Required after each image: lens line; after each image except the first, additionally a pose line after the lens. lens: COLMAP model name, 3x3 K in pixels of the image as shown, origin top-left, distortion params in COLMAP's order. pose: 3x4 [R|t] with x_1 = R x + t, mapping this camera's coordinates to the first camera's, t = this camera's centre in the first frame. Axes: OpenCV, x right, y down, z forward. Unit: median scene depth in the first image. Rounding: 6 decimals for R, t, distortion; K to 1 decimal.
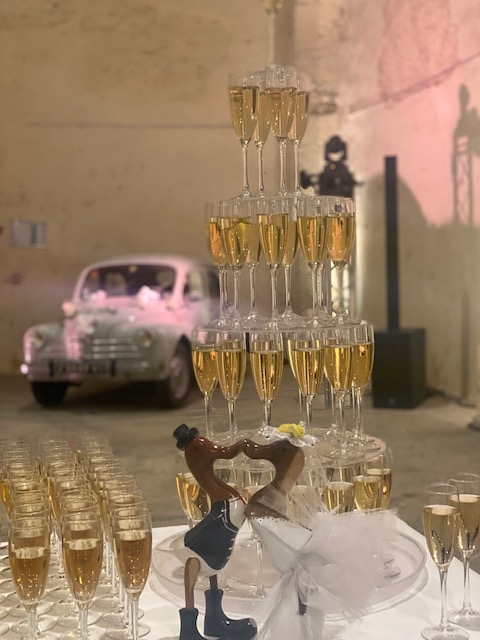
lens RADIAL K [[955.4, 0, 240.0], [0, 955.4, 305.6], [0, 0, 1]] dist [0.164748, -0.022141]
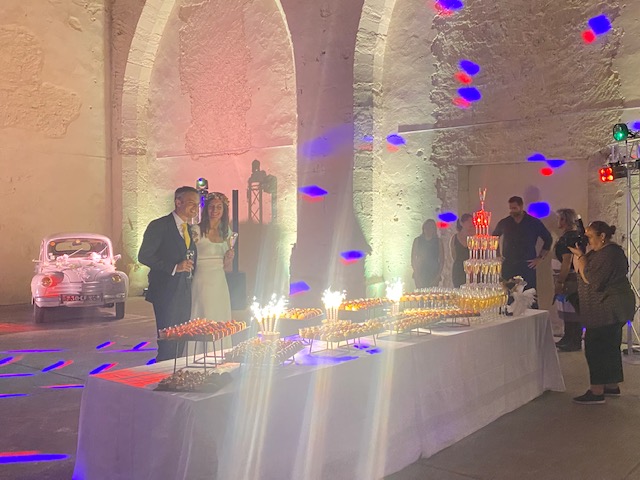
lens RADIAL K [[670.6, 0, 320.0], [0, 670.6, 240.0], [0, 0, 1]] dist [0.067272, -0.010444]
pose [[0.784969, 0.011460, 0.619429, -0.551072], [0.010411, 0.999444, -0.031683, 0.002718], [-0.619447, 0.031319, 0.784413, -0.242958]]
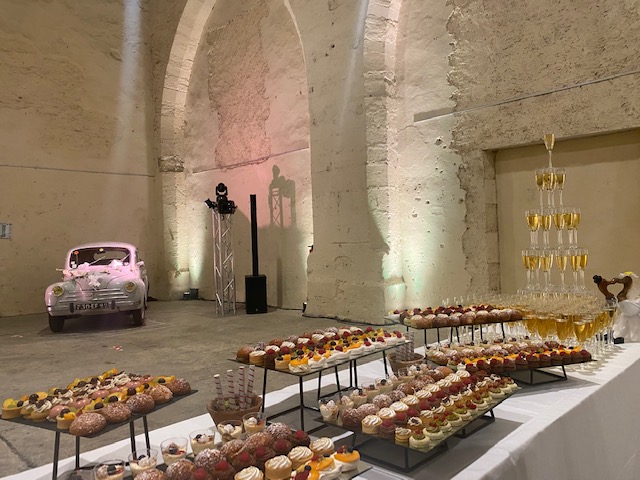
lens RADIAL K [[490.1, 0, 320.0], [0, 490.1, 240.0], [0, 0, 1]] dist [-0.003907, -0.001474]
pose [[0.835103, 0.000861, 0.550092, -0.285867], [0.036007, 0.997769, -0.056225, 0.009873], [-0.548913, 0.066761, 0.833209, 0.018783]]
